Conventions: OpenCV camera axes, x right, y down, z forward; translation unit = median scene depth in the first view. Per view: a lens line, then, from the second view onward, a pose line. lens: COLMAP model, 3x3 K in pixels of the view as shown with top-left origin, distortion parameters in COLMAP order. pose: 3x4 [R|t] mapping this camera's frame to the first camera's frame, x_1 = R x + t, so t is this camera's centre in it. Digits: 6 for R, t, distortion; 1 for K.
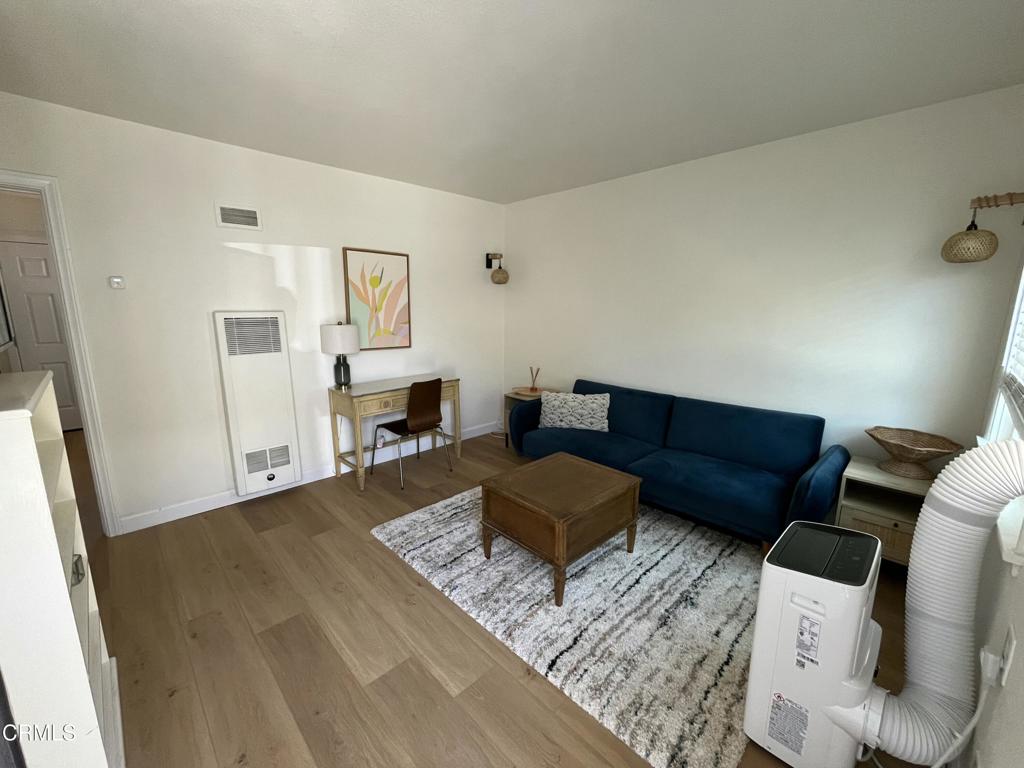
lens RADIAL K [[418.7, 0, 510.4], [0, 418.7, 384.3], [0, 0, 1]] dist [-0.000526, 0.000067]
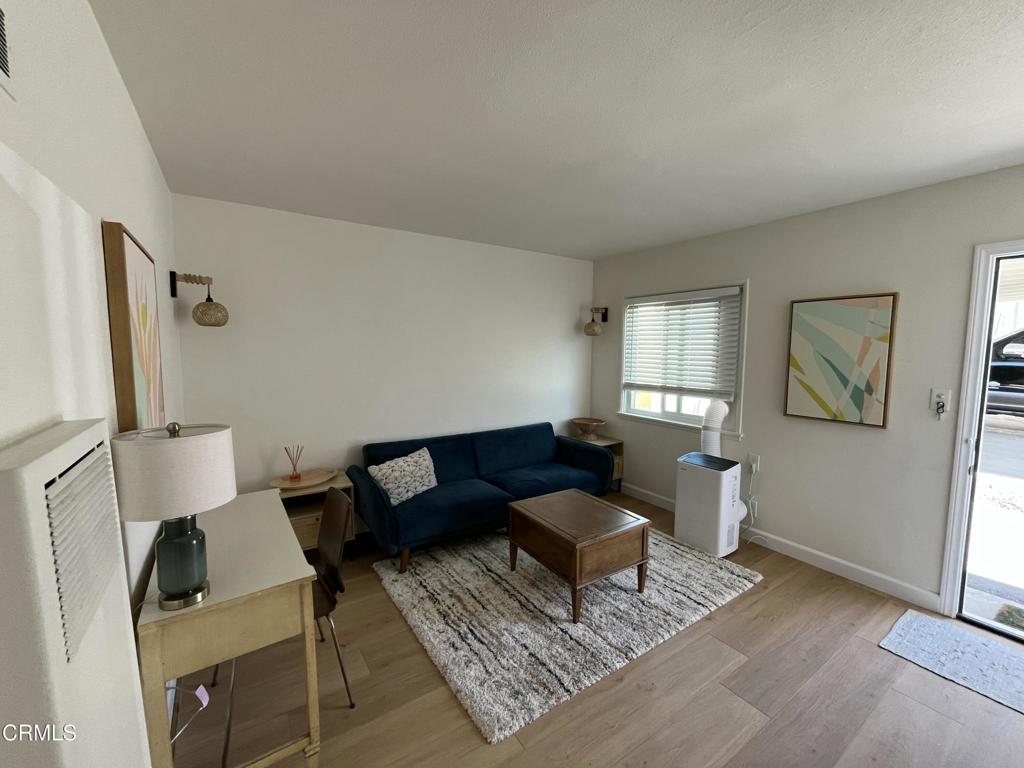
lens RADIAL K [[418.7, 0, 510.4], [0, 418.7, 384.3], [0, 0, 1]] dist [-0.000526, 0.000067]
pose [[0.184047, -0.091657, 0.978635, -0.776754], [0.179148, 0.982094, 0.058290, -0.166307], [-0.966454, 0.164592, 0.197172, 0.688164]]
